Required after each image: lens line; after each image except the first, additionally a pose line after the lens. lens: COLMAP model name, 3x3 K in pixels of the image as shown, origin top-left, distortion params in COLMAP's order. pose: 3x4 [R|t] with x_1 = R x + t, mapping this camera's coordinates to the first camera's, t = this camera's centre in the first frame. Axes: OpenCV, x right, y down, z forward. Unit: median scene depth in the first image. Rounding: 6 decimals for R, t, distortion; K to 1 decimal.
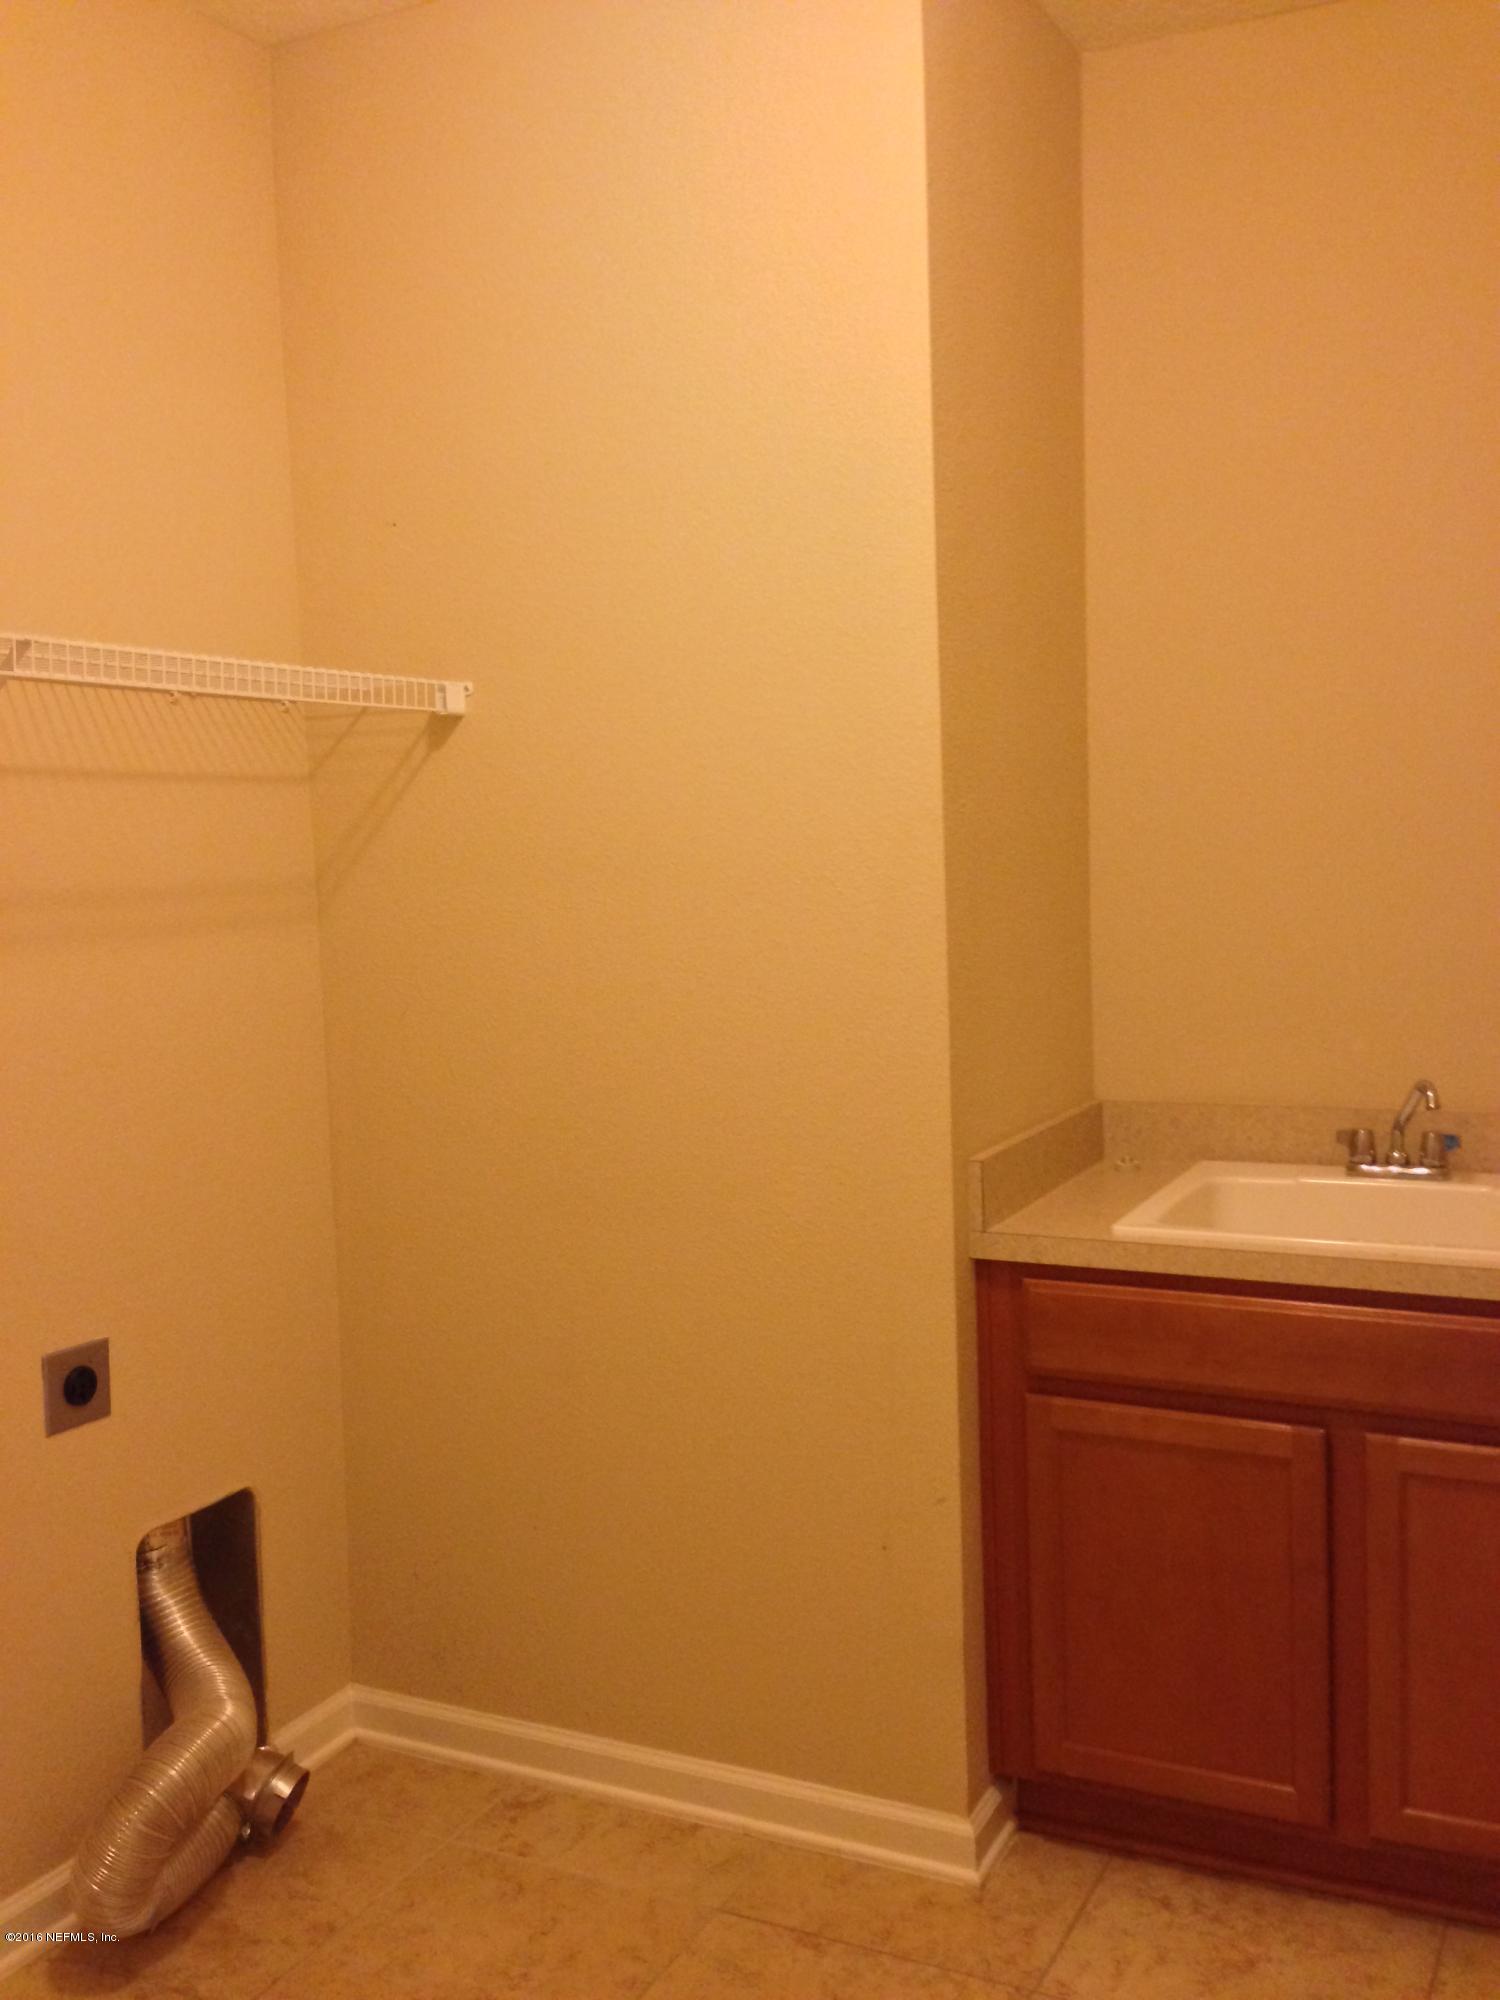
lens RADIAL K [[1877.6, 0, 765.0], [0, 1877.6, 1002.8], [0, 0, 1]] dist [0.045907, 0.000000]
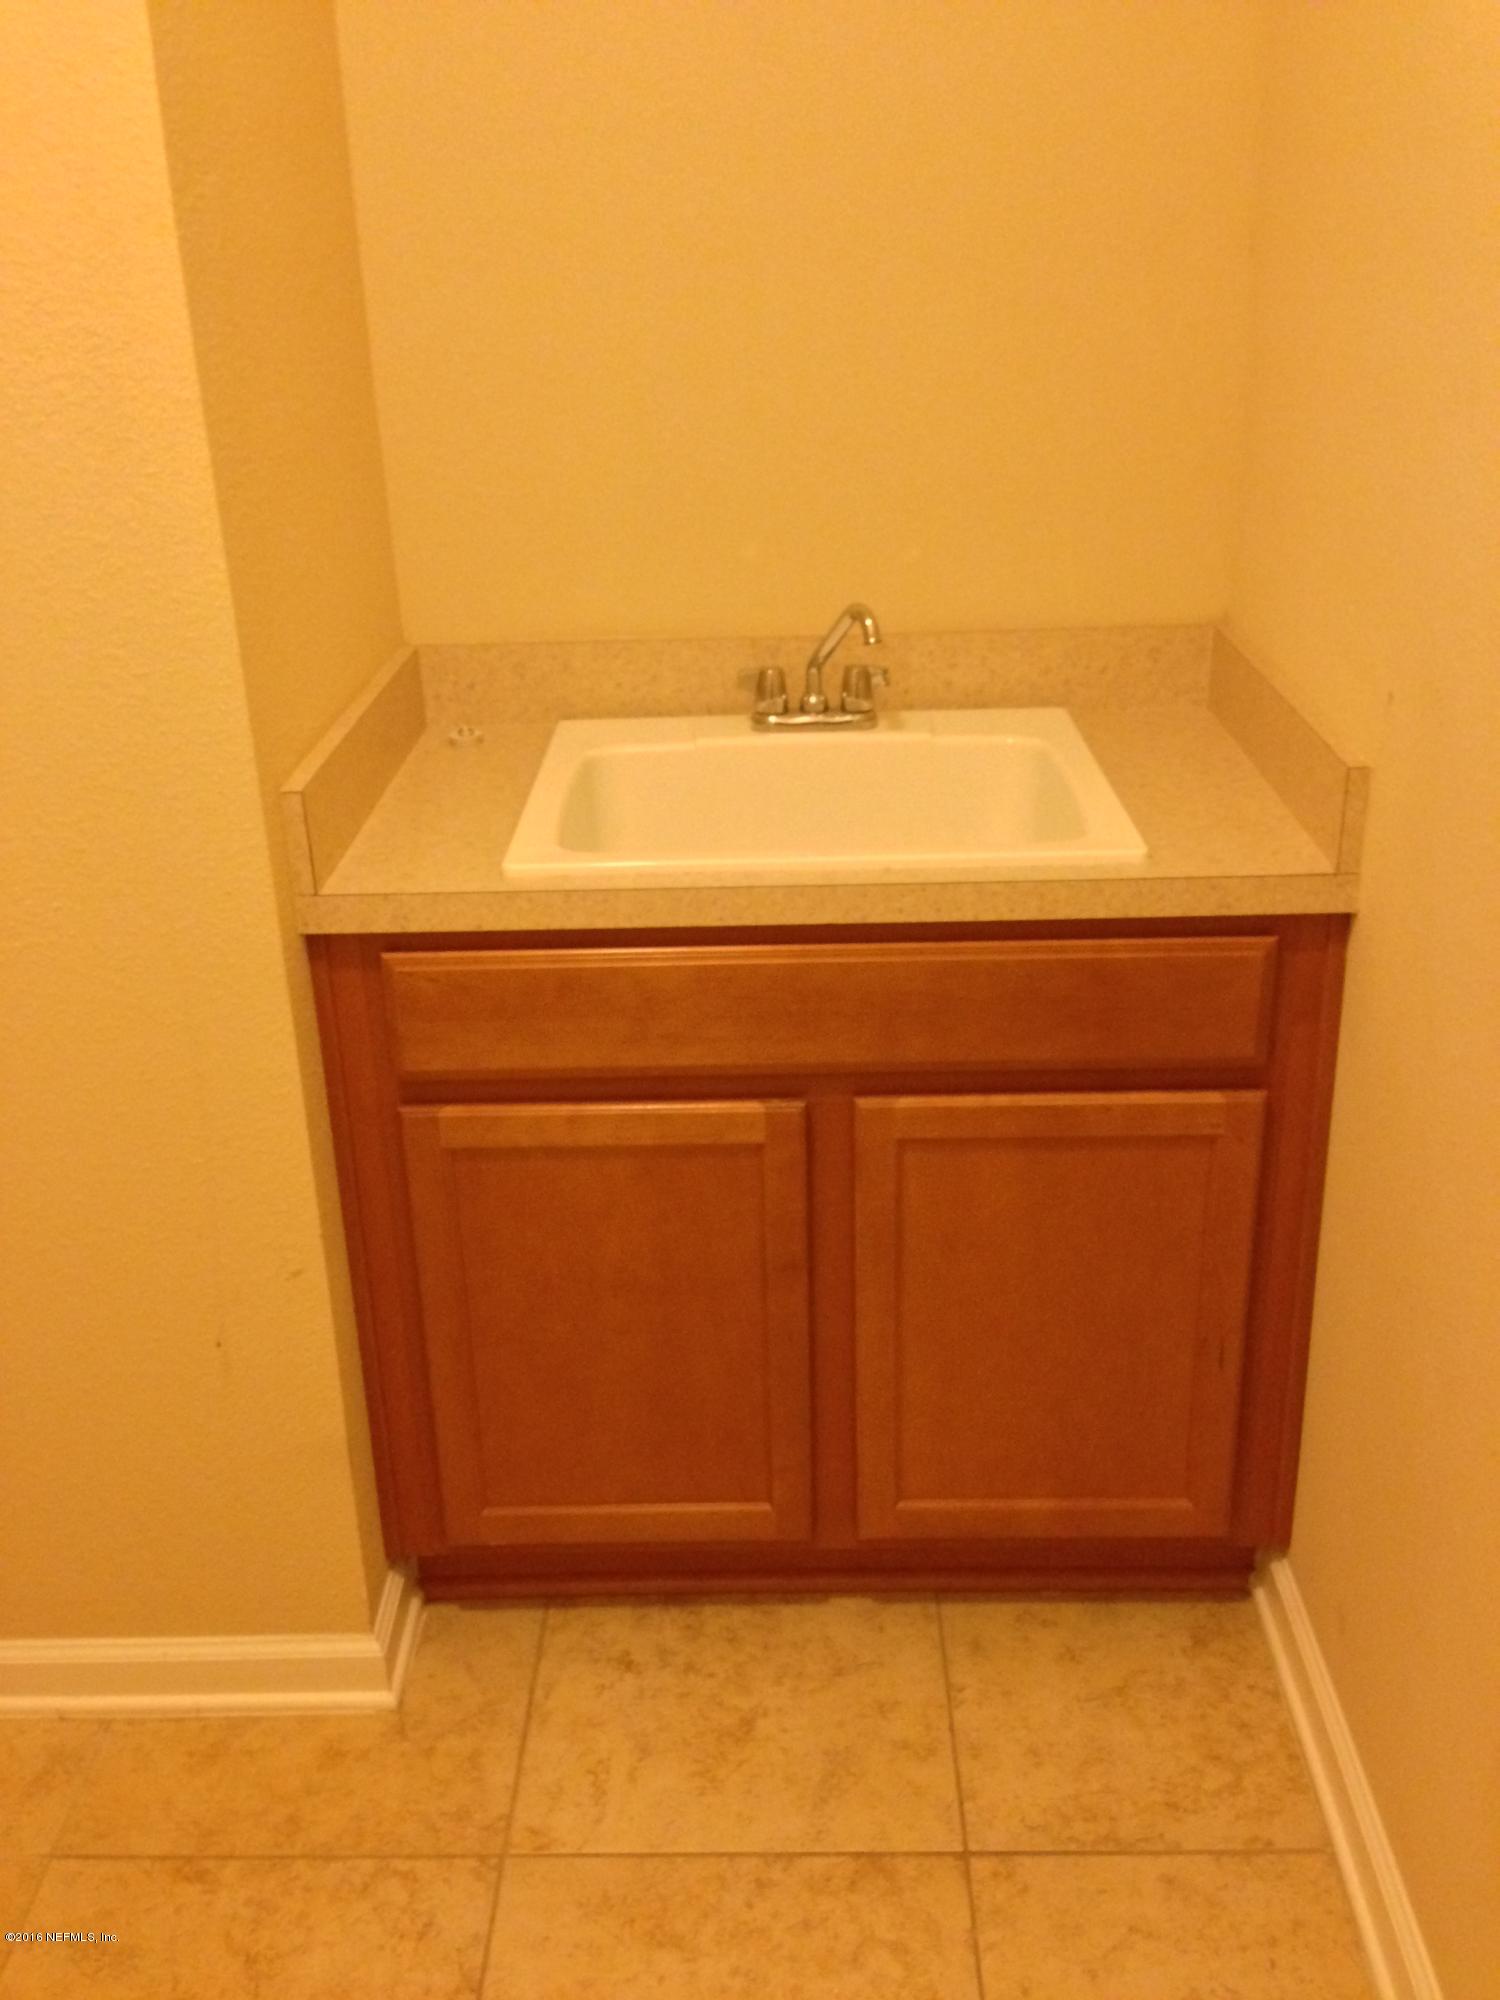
lens RADIAL K [[1877.6, 0, 754.8], [0, 1877.6, 1018.5], [0, 0, 1]] dist [0.045907, 0.000000]
pose [[0.903671, -0.164257, 0.395473, -0.015266], [0.034938, 0.948712, 0.314205, -0.042459], [-0.426801, -0.270121, 0.863062, 0.344802]]
